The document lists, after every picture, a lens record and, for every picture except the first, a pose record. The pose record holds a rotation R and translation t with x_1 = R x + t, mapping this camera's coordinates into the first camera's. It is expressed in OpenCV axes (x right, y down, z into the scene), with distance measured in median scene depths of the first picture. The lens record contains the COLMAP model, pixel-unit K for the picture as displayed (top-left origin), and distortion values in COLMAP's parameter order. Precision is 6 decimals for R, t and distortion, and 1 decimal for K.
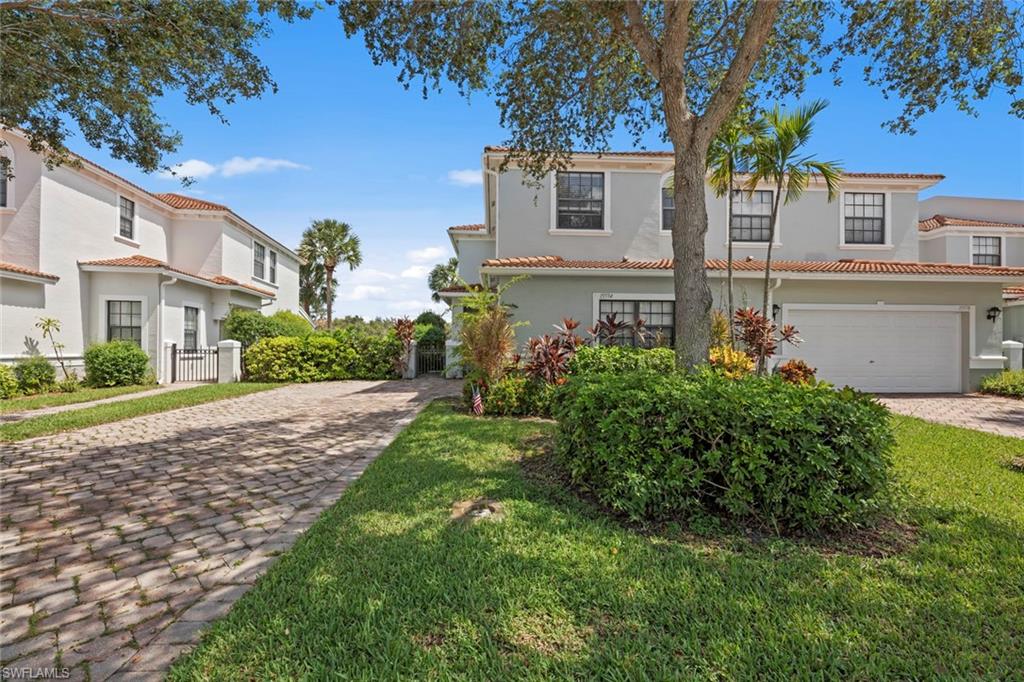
lens RADIAL K [[420.6, 0, 509.3], [0, 420.6, 338.2], [0, 0, 1]] dist [0.002307, -0.004002]
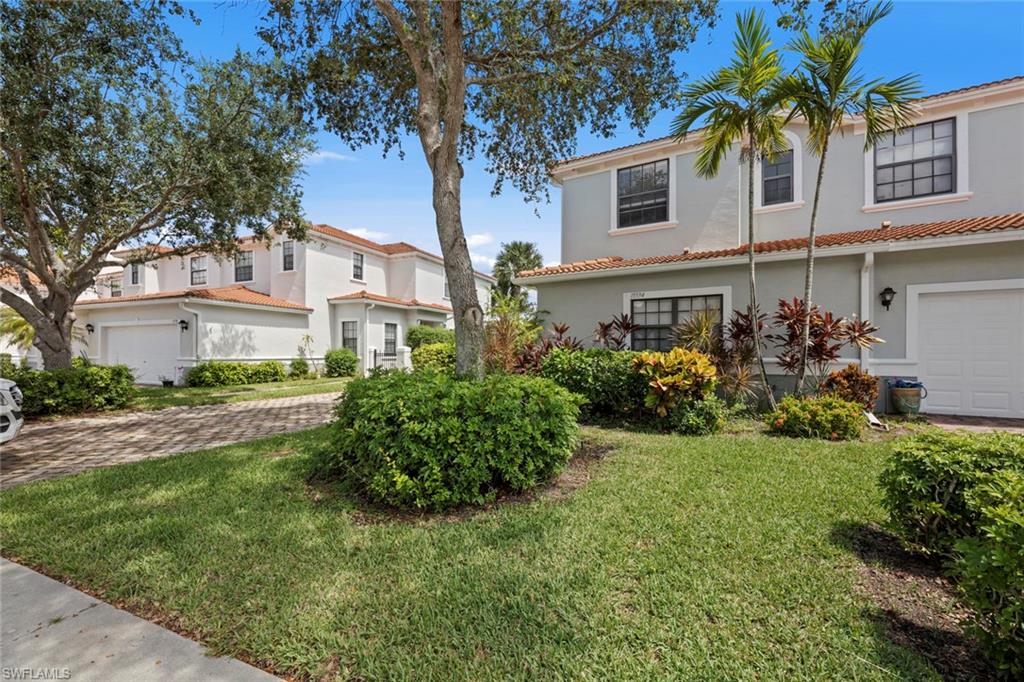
lens RADIAL K [[407.9, 0, 493.7], [0, 407.9, 348.8], [0, 0, 1]] dist [-0.000937, -0.000285]
pose [[0.839097, -0.008328, -0.543917, 0.335977], [0.016449, 0.999814, 0.010067, 0.003881], [0.543732, -0.017394, 0.839078, 0.039458]]
